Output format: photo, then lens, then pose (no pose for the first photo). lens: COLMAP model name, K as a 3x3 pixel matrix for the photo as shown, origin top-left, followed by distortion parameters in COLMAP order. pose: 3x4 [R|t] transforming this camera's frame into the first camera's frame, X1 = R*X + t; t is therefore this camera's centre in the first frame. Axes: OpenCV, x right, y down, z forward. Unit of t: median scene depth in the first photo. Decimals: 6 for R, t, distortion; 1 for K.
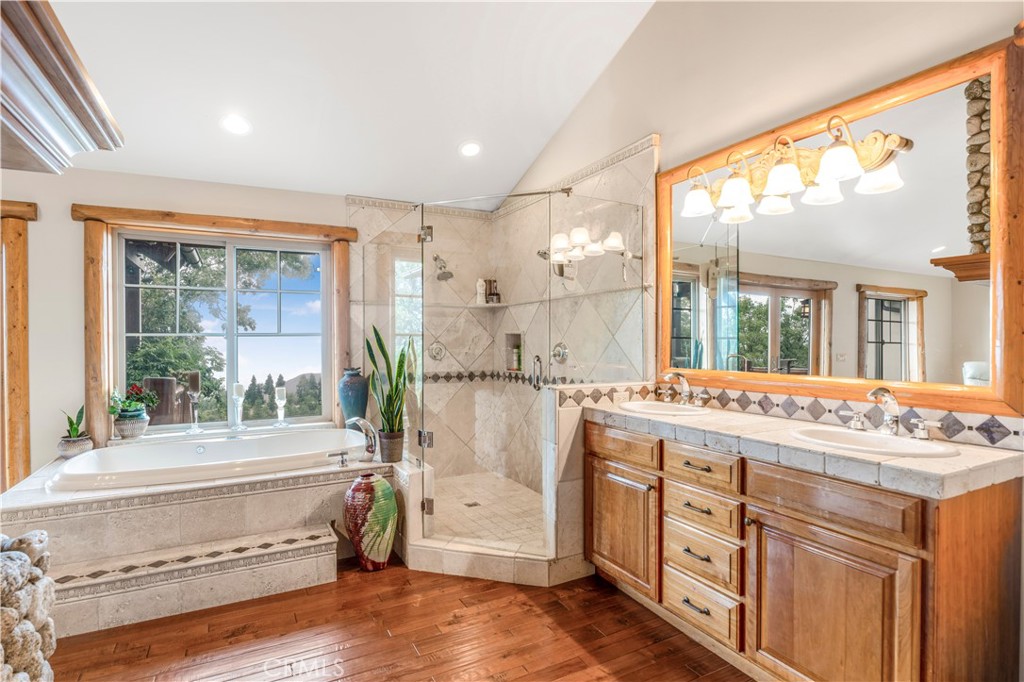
lens RADIAL K [[511.3, 0, 496.1], [0, 511.3, 346.5], [0, 0, 1]] dist [-0.003018, -0.001130]
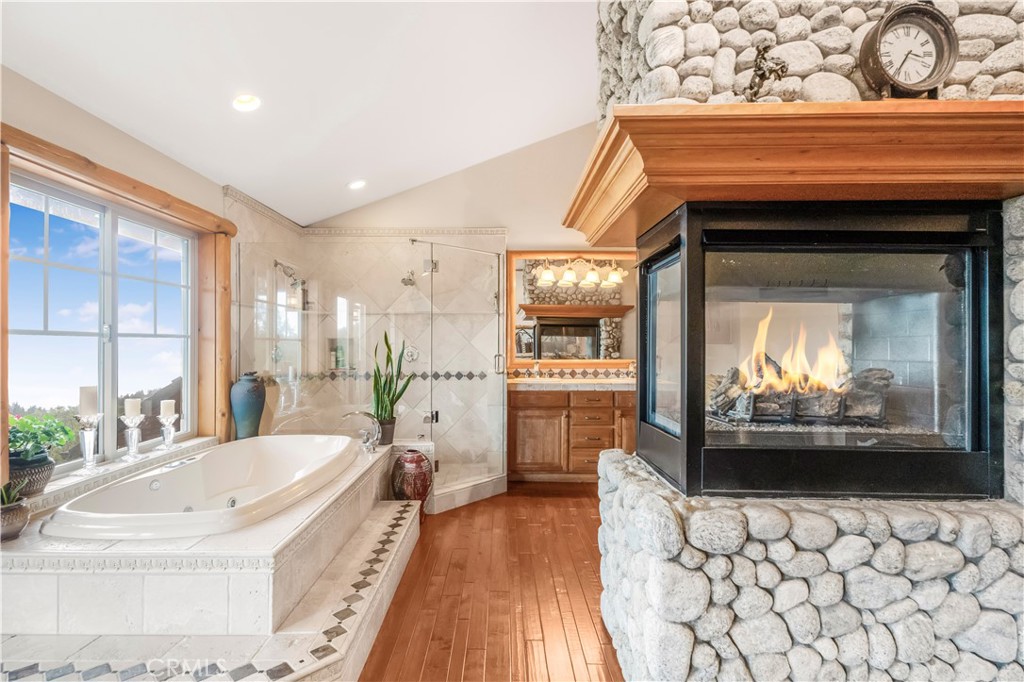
lens RADIAL K [[485.6, 0, 491.5], [0, 485.6, 343.0], [0, 0, 1]] dist [-0.001134, 0.000009]
pose [[0.474945, 0.006156, 0.879994, -0.921180], [0.008038, 0.999903, -0.011333, 0.000562], [-0.879979, 0.012456, 0.474850, 0.191429]]
